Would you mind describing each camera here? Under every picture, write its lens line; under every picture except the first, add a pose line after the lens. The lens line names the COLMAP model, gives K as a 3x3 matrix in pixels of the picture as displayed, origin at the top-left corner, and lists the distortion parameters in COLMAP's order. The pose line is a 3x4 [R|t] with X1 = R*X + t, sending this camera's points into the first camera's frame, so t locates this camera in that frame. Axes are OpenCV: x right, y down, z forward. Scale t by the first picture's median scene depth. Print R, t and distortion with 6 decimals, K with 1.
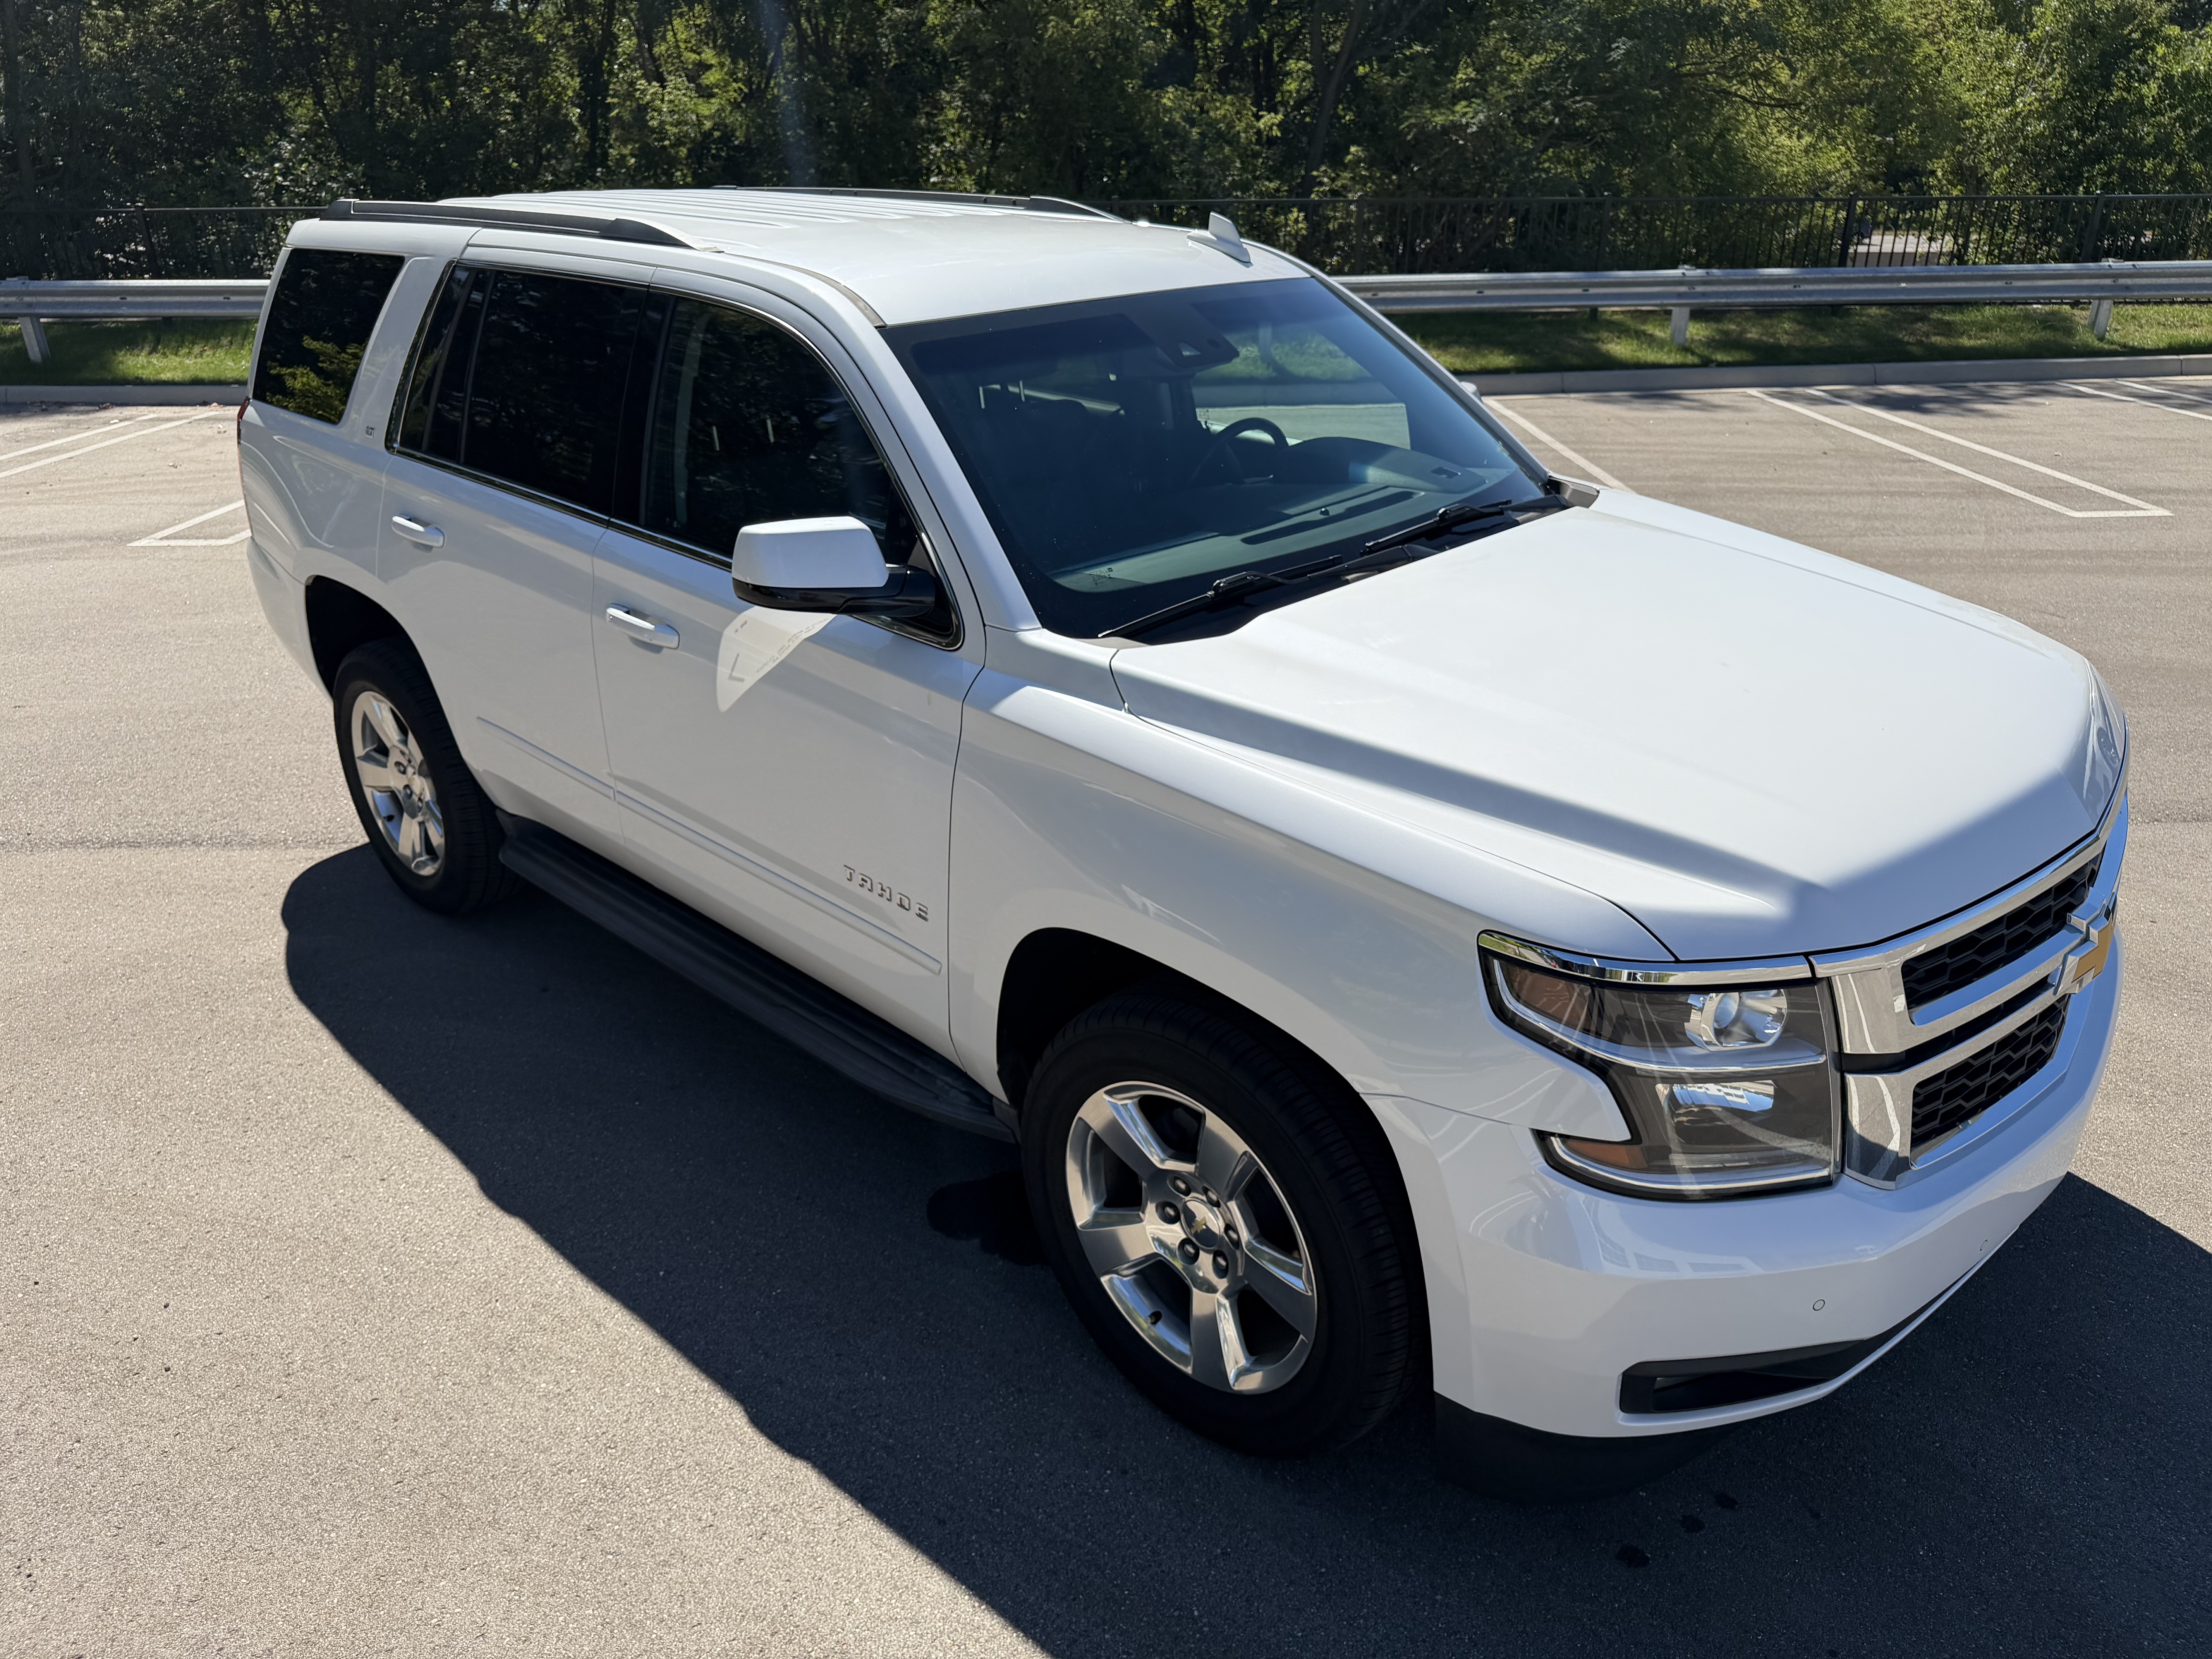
lens RADIAL K [[1620.8, 0, 1190.0], [0, 1620.8, 821.9], [0, 0, 1]] dist [-0.001620, -0.002757]
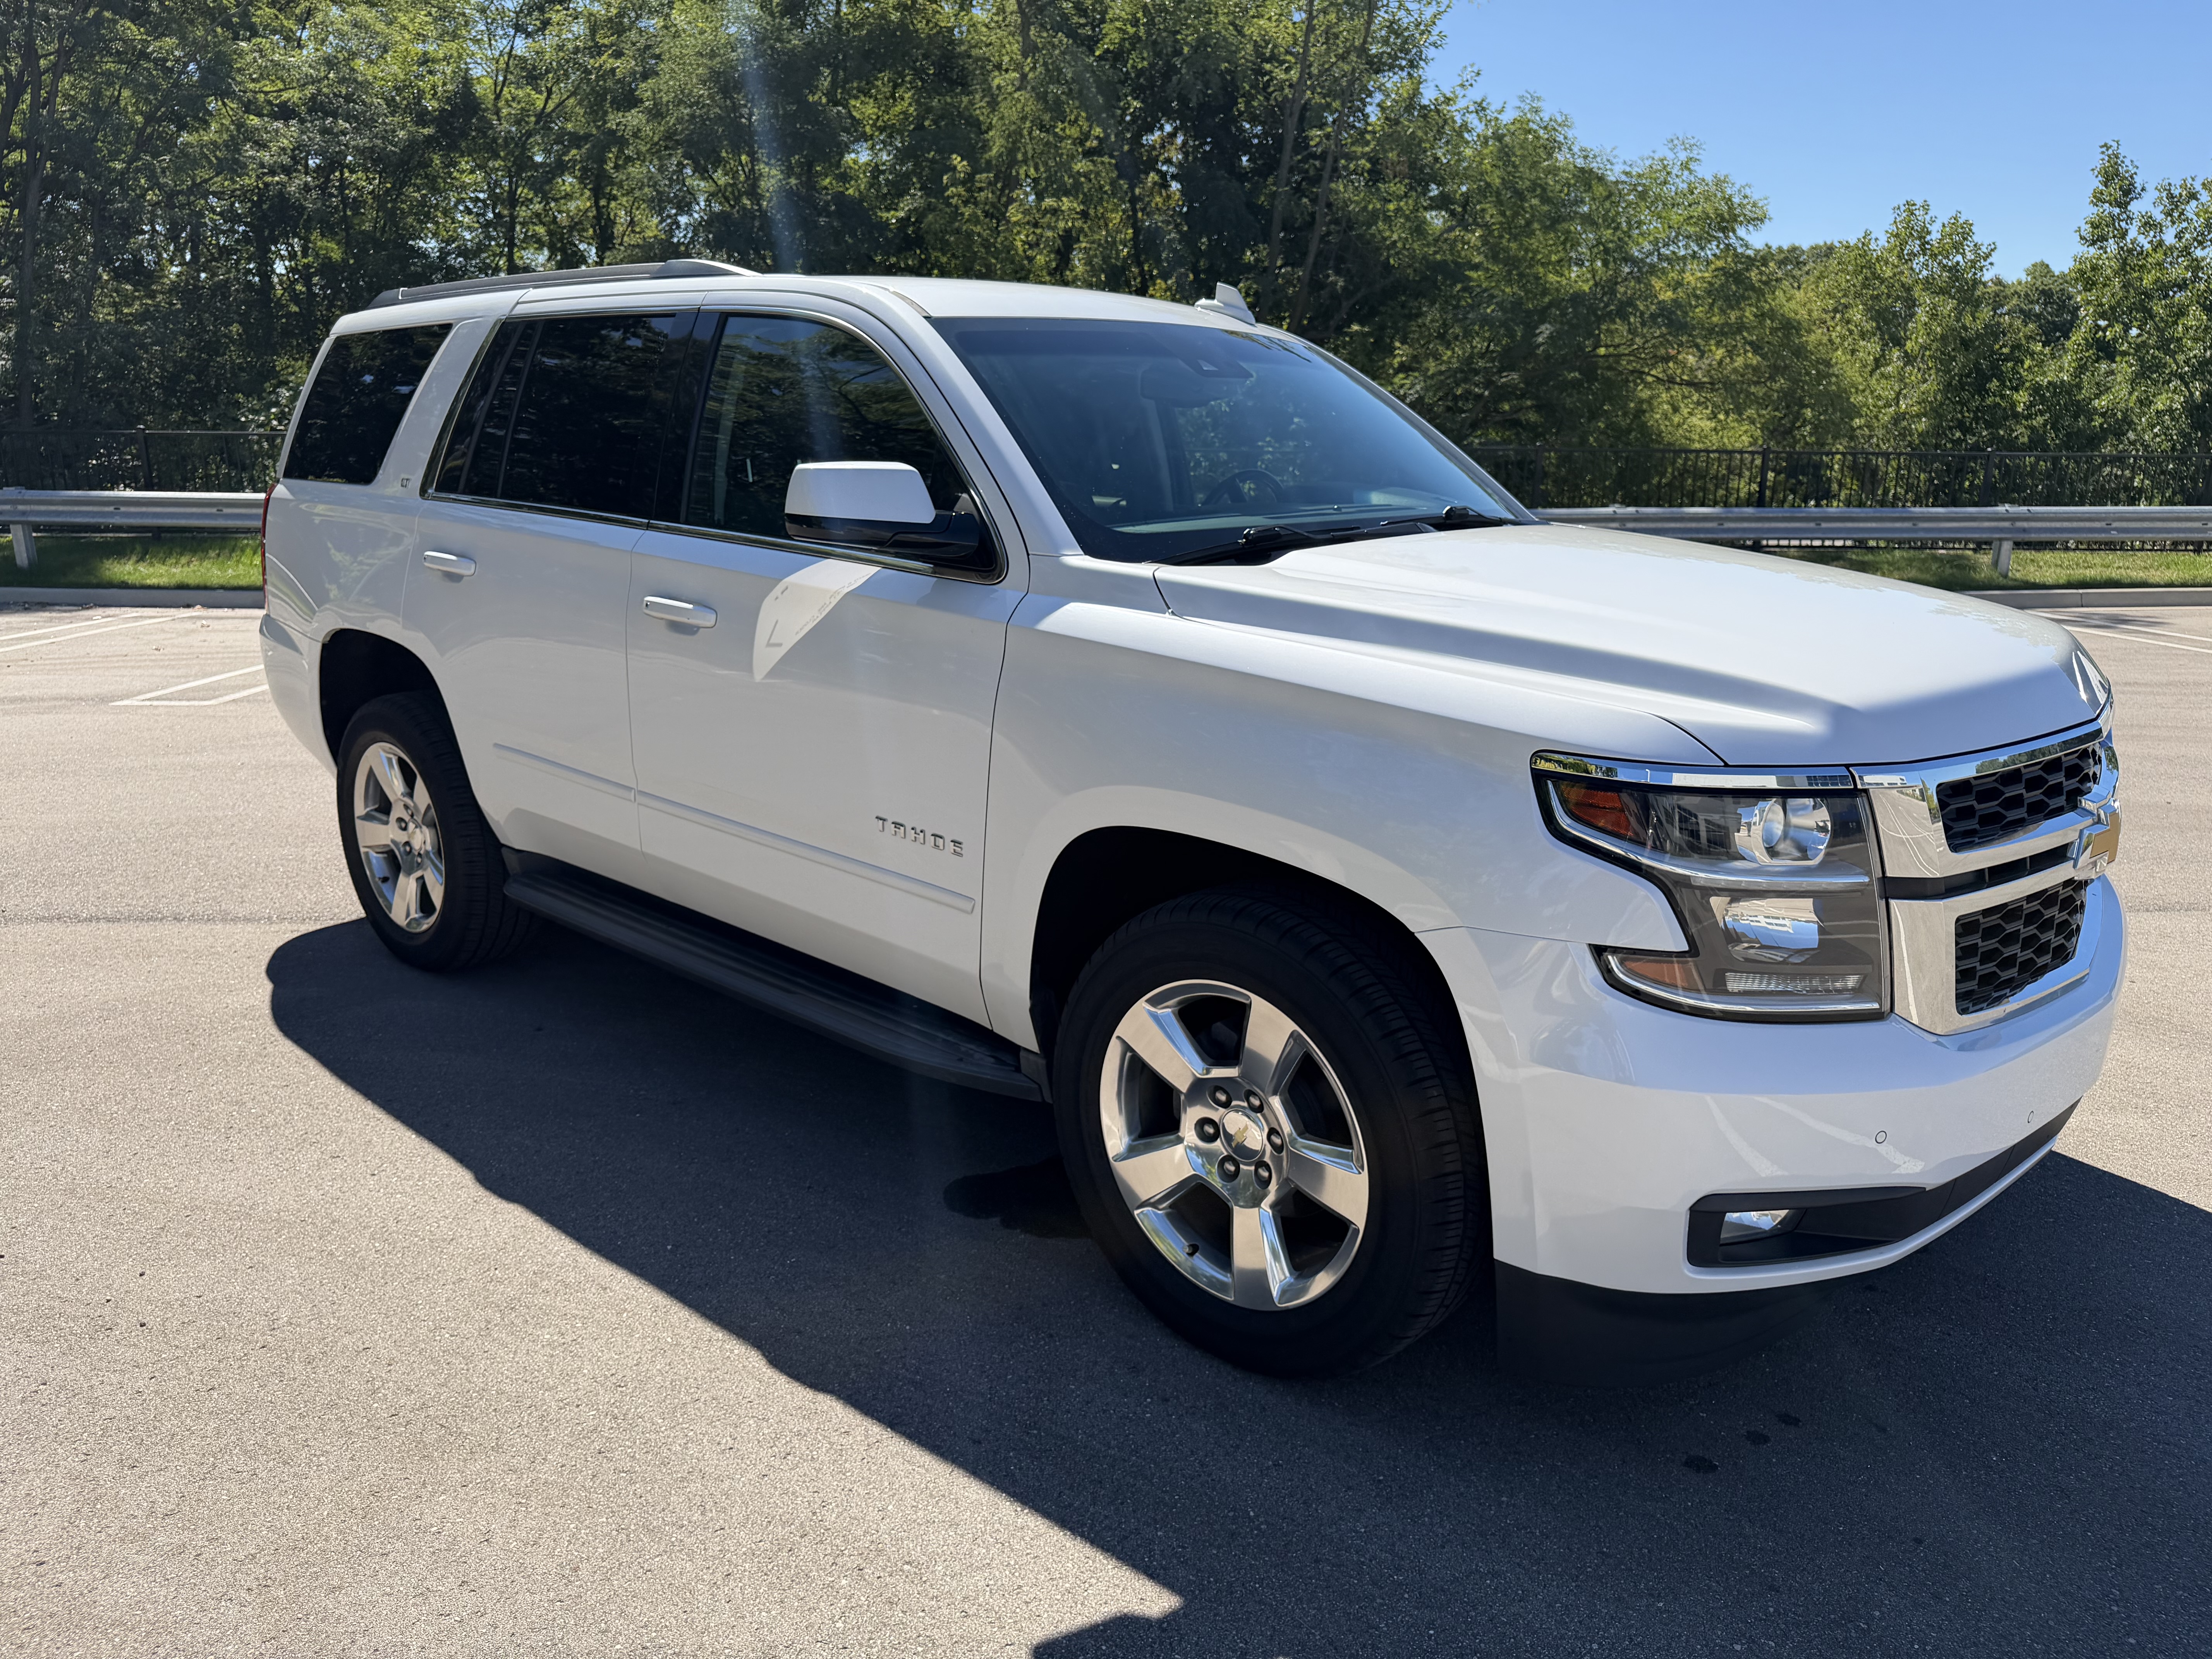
lens RADIAL K [[1612.6, 0, 1192.0], [0, 1612.6, 830.8], [0, 0, 1]] dist [0.006406, -0.009845]
pose [[0.999314, 0.000394, 0.037040, -0.055890], [0.005965, 0.985181, -0.171413, 0.216664], [-0.036559, 0.171516, 0.984503, 0.003904]]
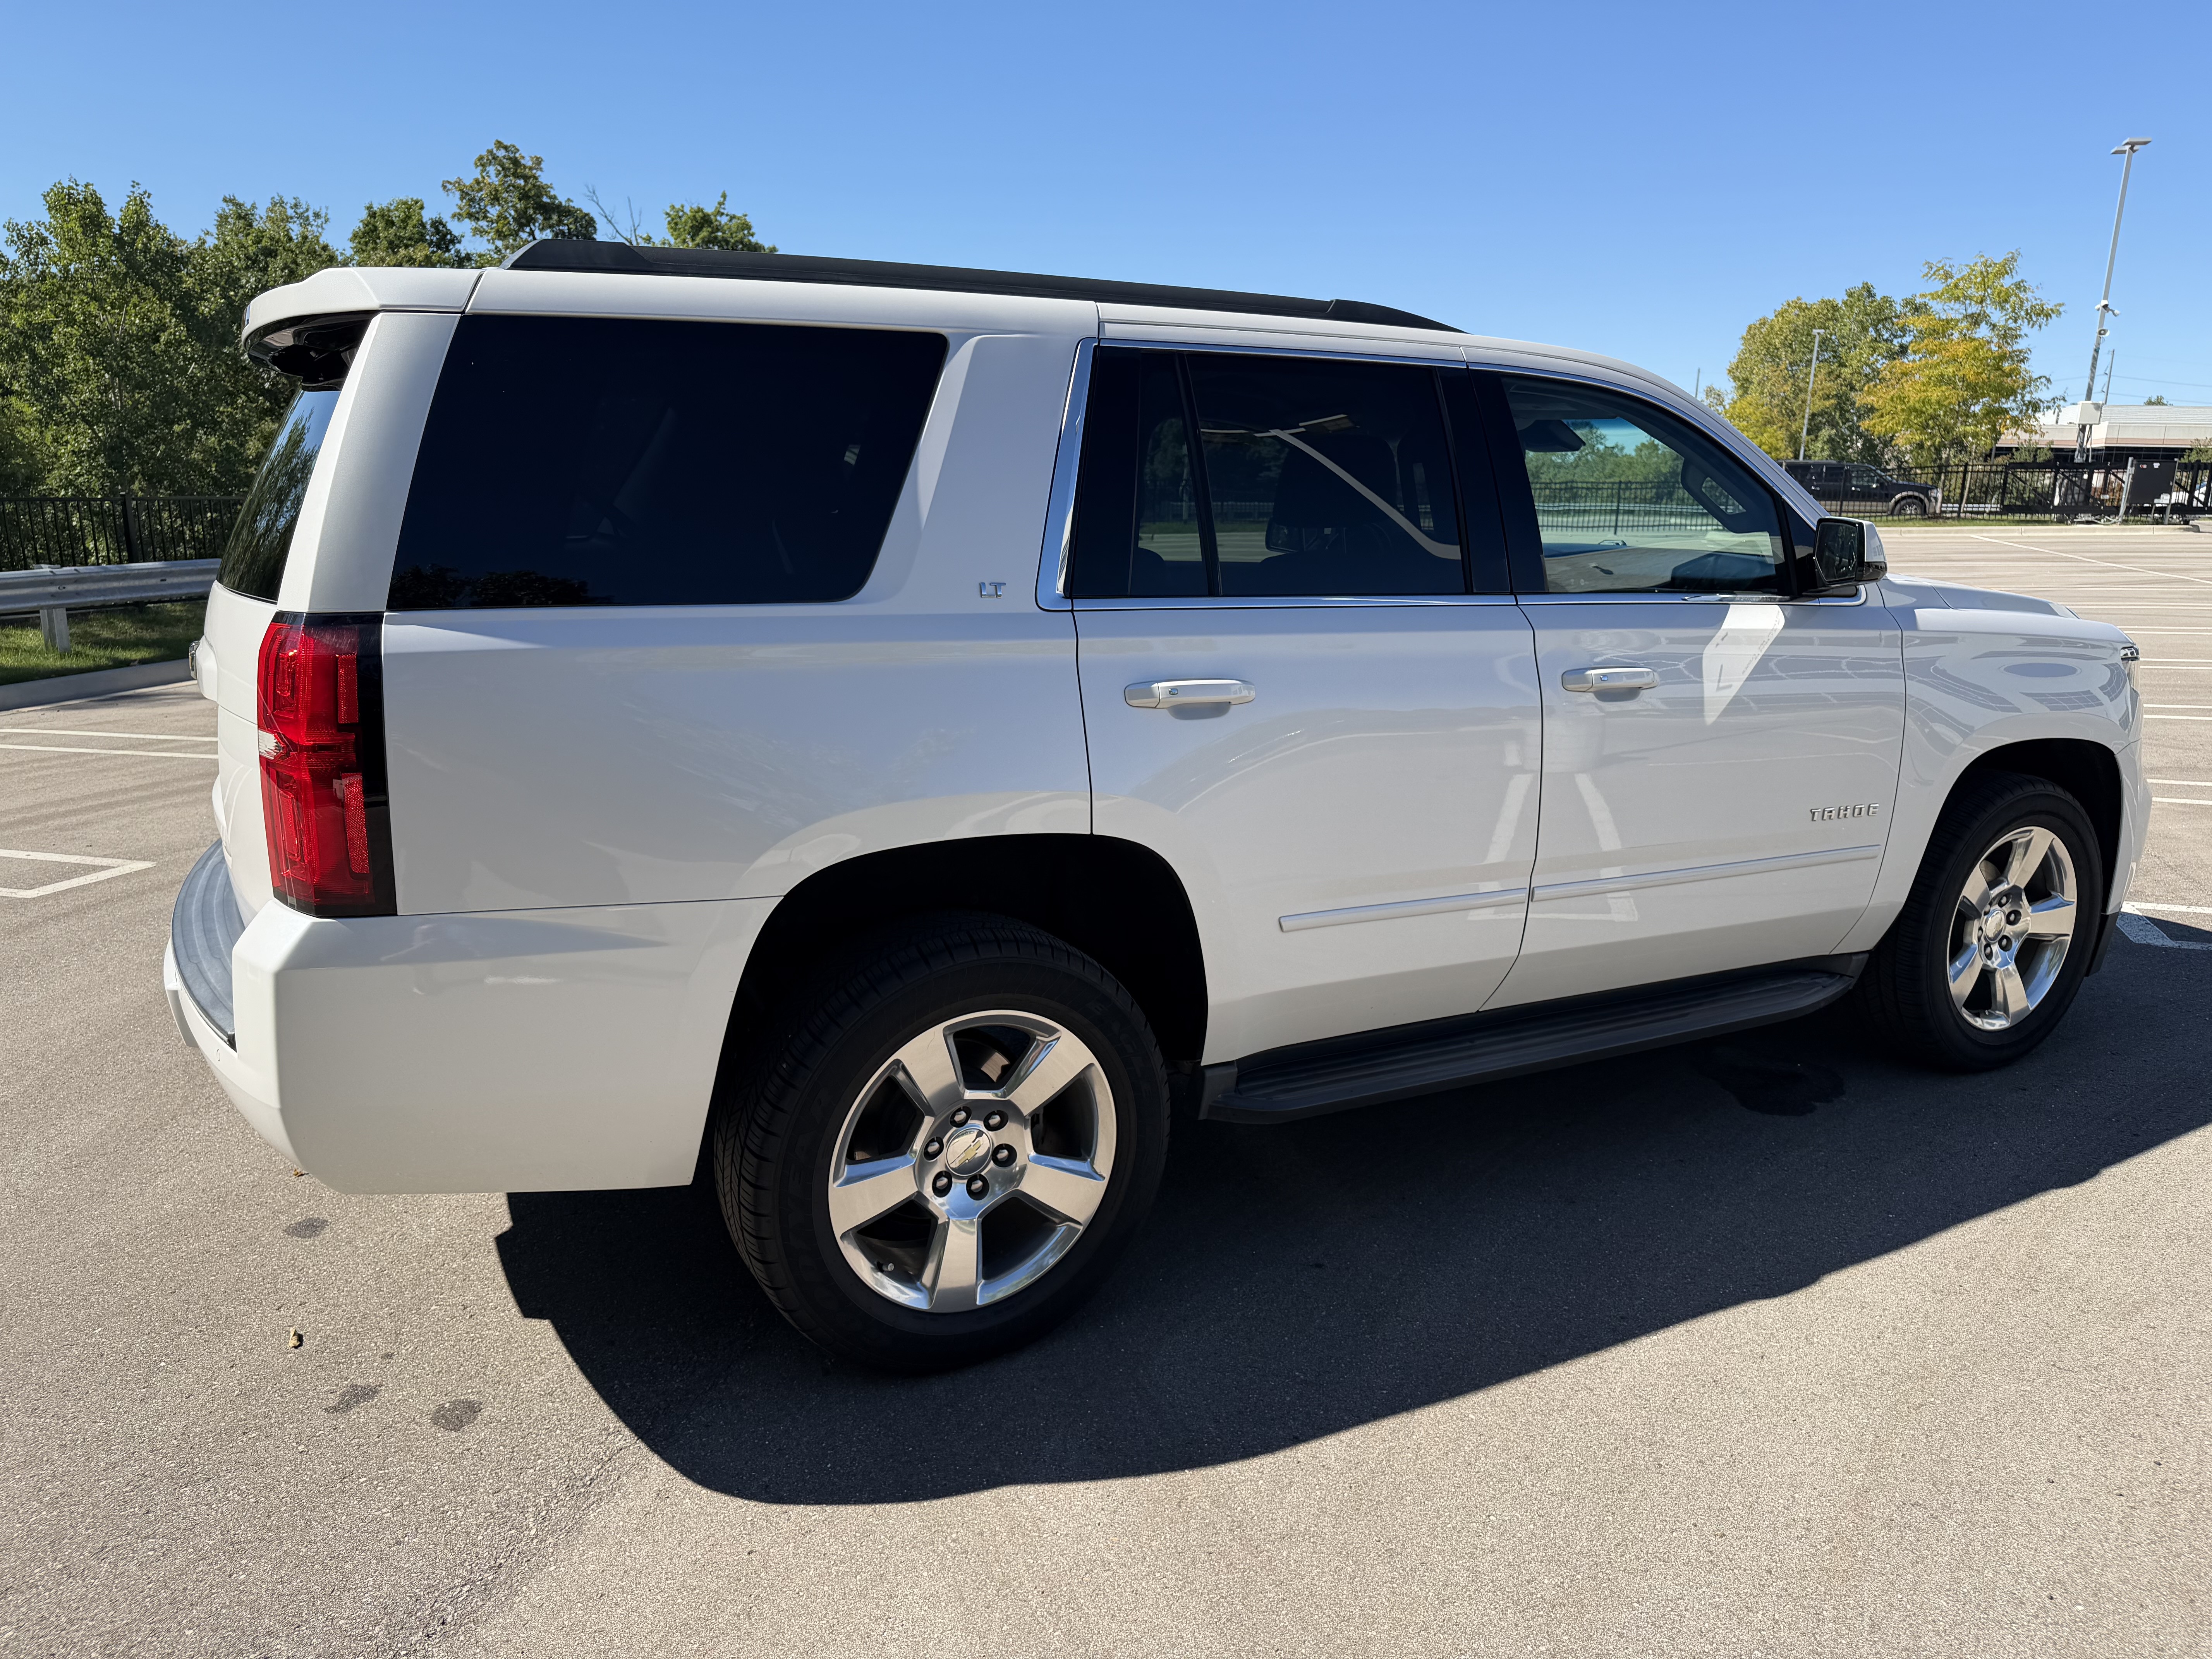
lens RADIAL K [[1530.0, 0, 1107.9], [0, 1530.0, 843.4], [0, 0, 1]] dist [0.050064, -0.053223]
pose [[0.300061, -0.211475, 0.930184, -1.504640], [0.378995, 0.921282, 0.087194, -0.258870], [-0.875401, 0.326372, 0.356589, 1.089643]]
